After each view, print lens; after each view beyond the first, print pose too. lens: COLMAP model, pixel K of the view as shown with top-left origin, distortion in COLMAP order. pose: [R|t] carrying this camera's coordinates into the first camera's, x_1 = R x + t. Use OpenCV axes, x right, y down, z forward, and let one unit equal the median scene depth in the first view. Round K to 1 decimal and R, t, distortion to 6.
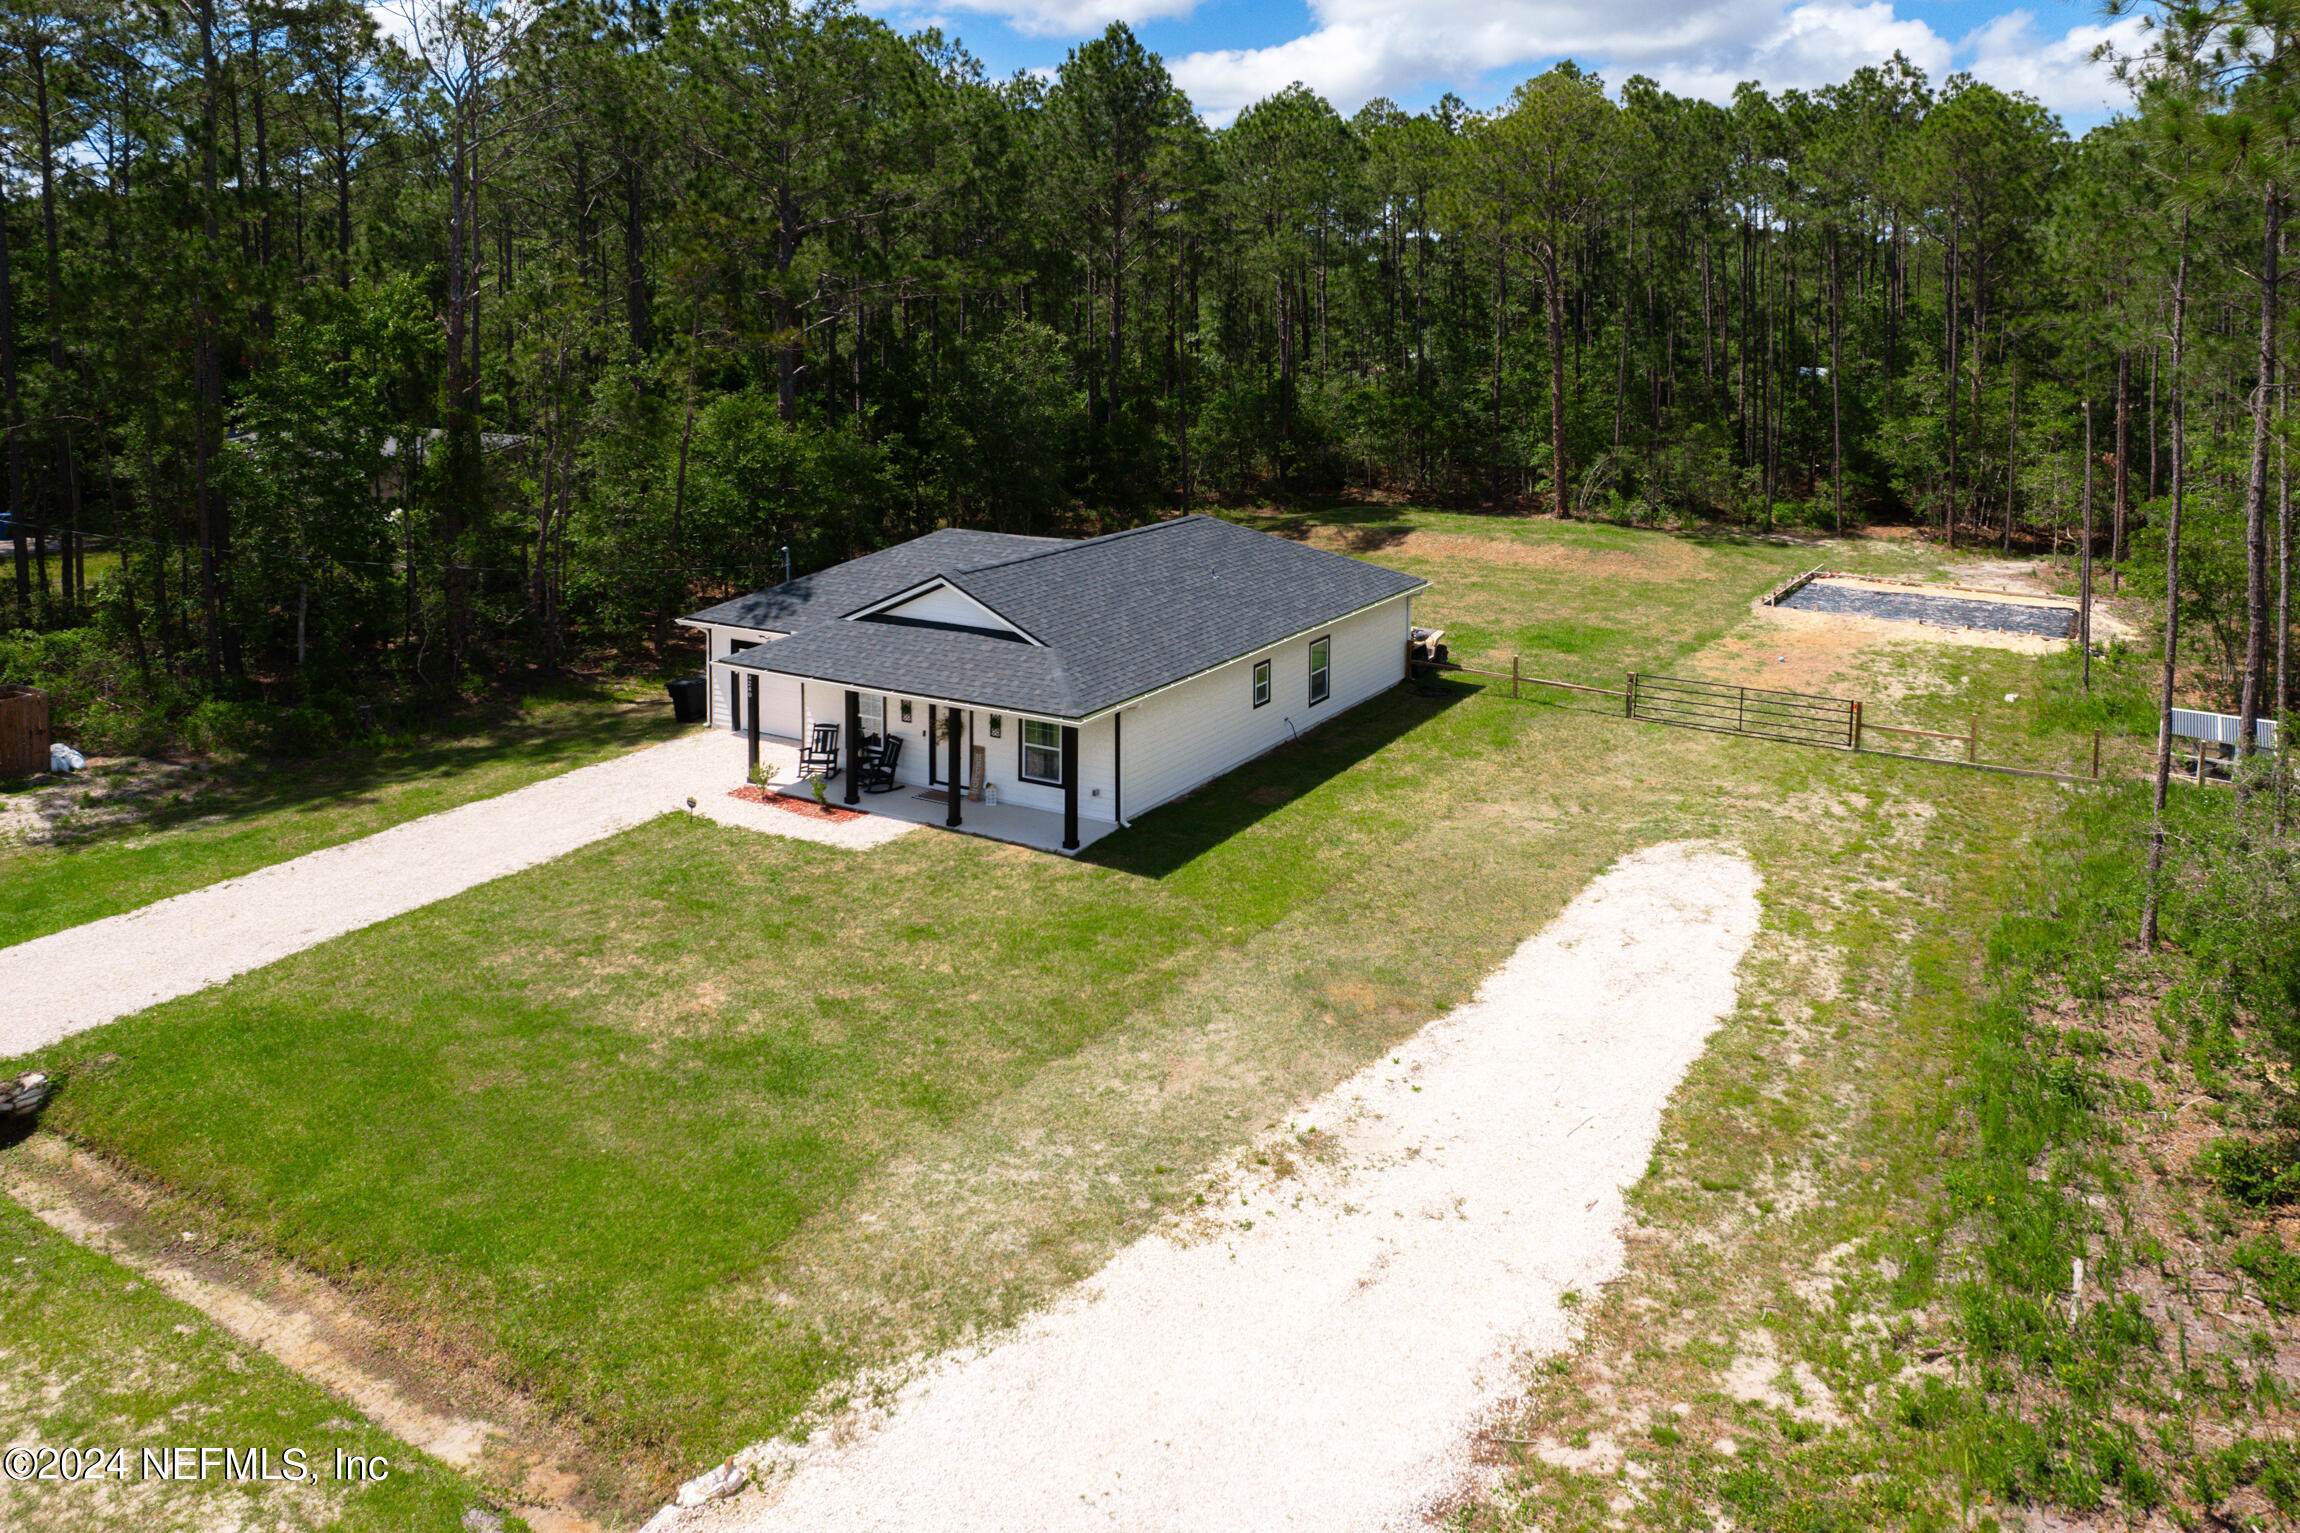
lens RADIAL K [[1454.8, 0, 1152.4], [0, 1454.8, 786.8], [0, 0, 1]] dist [-0.025217, 0.001707]
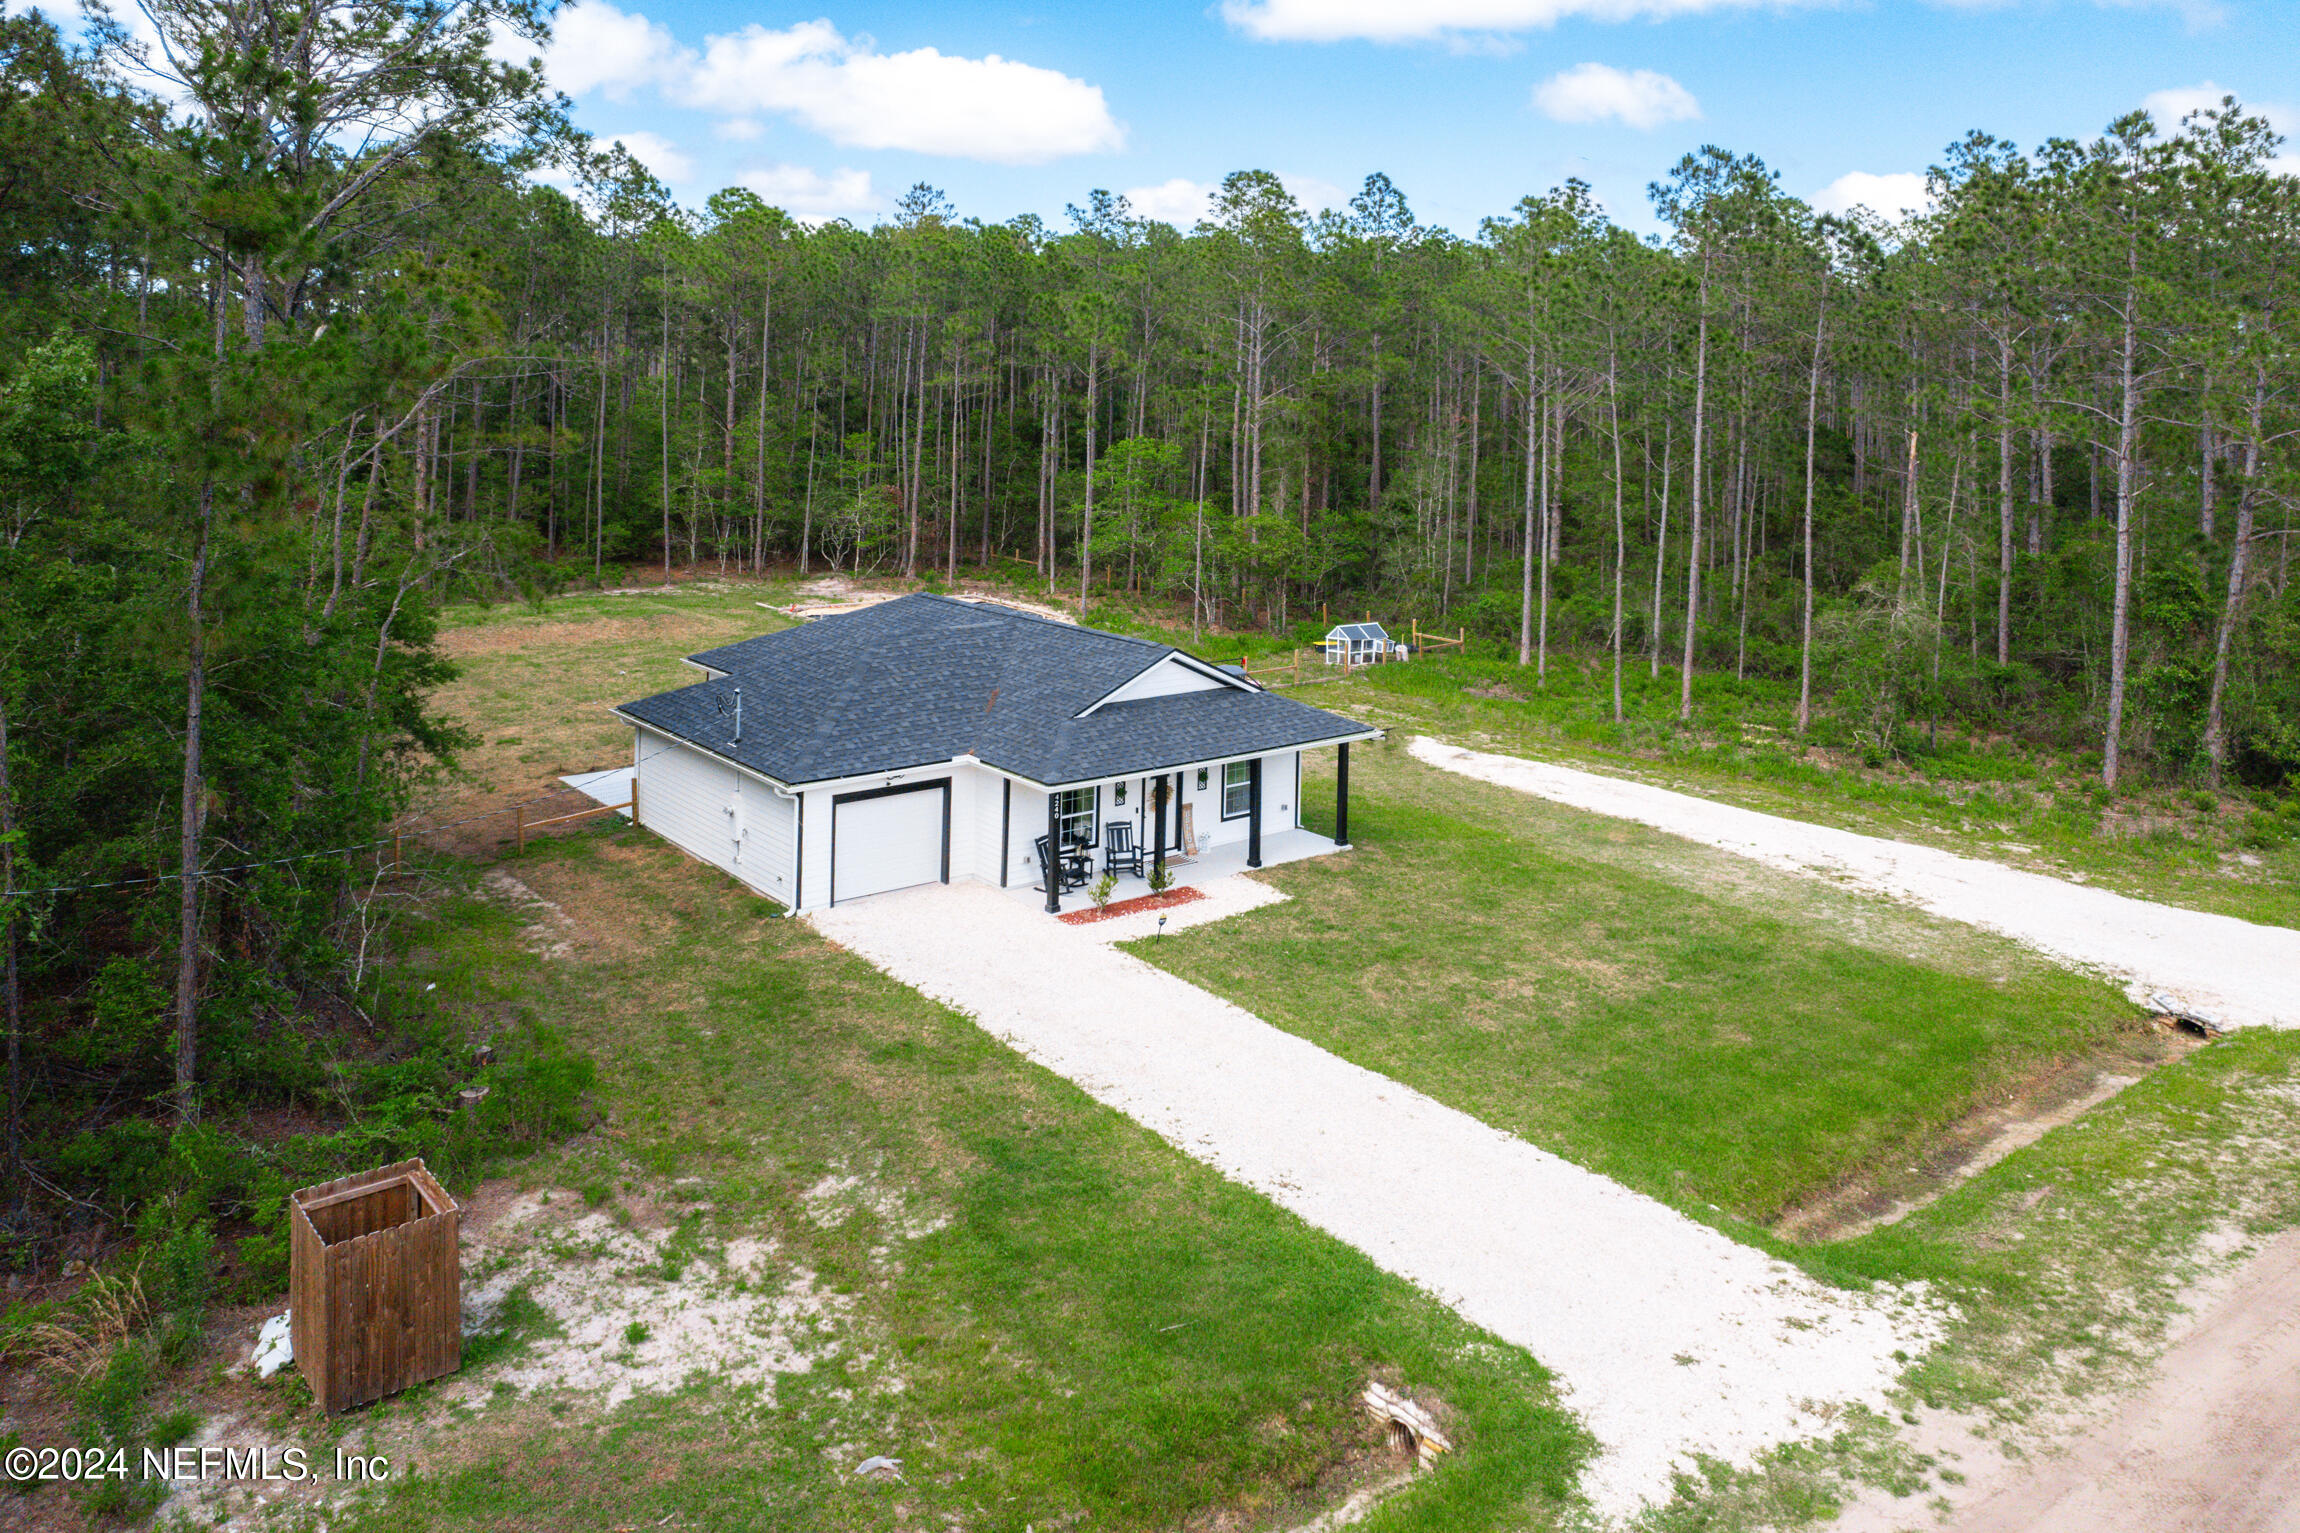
lens RADIAL K [[1547.5, 0, 1159.2], [0, 1547.5, 772.4], [0, 0, 1]] dist [-0.032794, 0.014984]
pose [[0.399878, -0.234389, 0.886092, -0.621556], [0.268680, 0.954257, 0.131169, -0.112391], [-0.876304, 0.185624, 0.444562, 0.280163]]
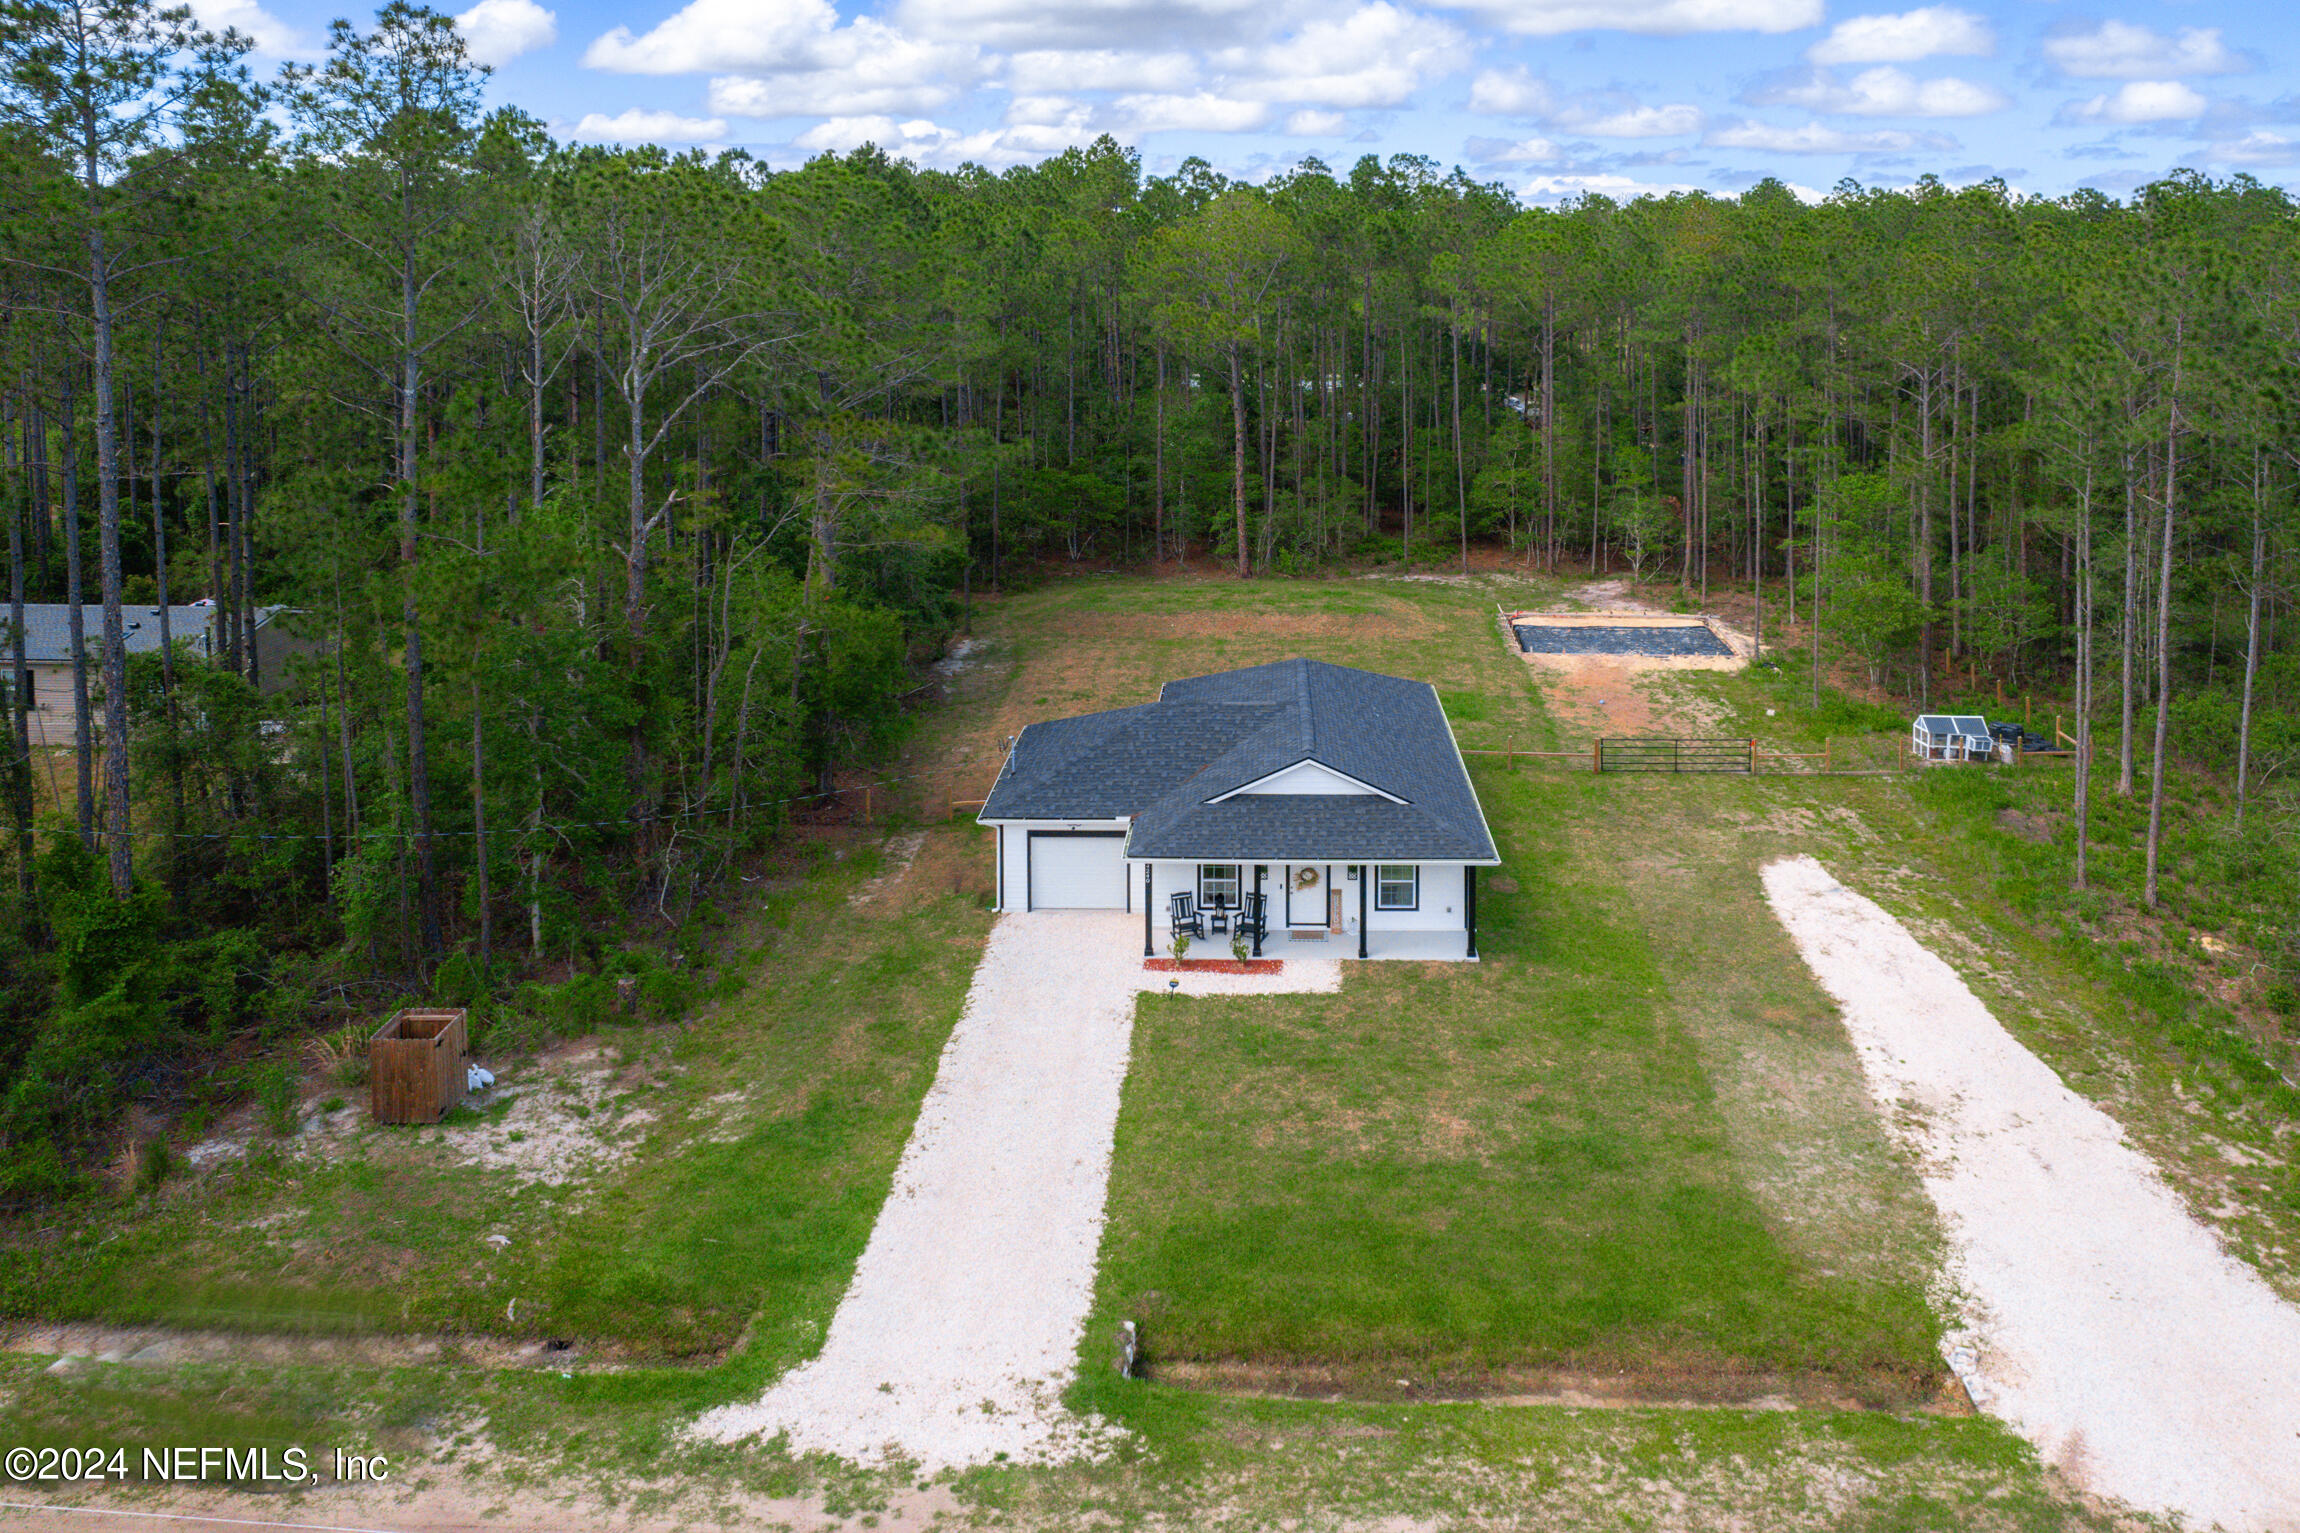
lens RADIAL K [[1547.5, 0, 1157.0], [0, 1547.5, 758.8], [0, 0, 1]] dist [-0.032794, 0.014984]
pose [[0.892168, -0.150245, 0.425984, -0.424935], [0.160387, 0.986979, 0.012199, -0.095061], [-0.422270, 0.057439, 0.904648, -0.070125]]
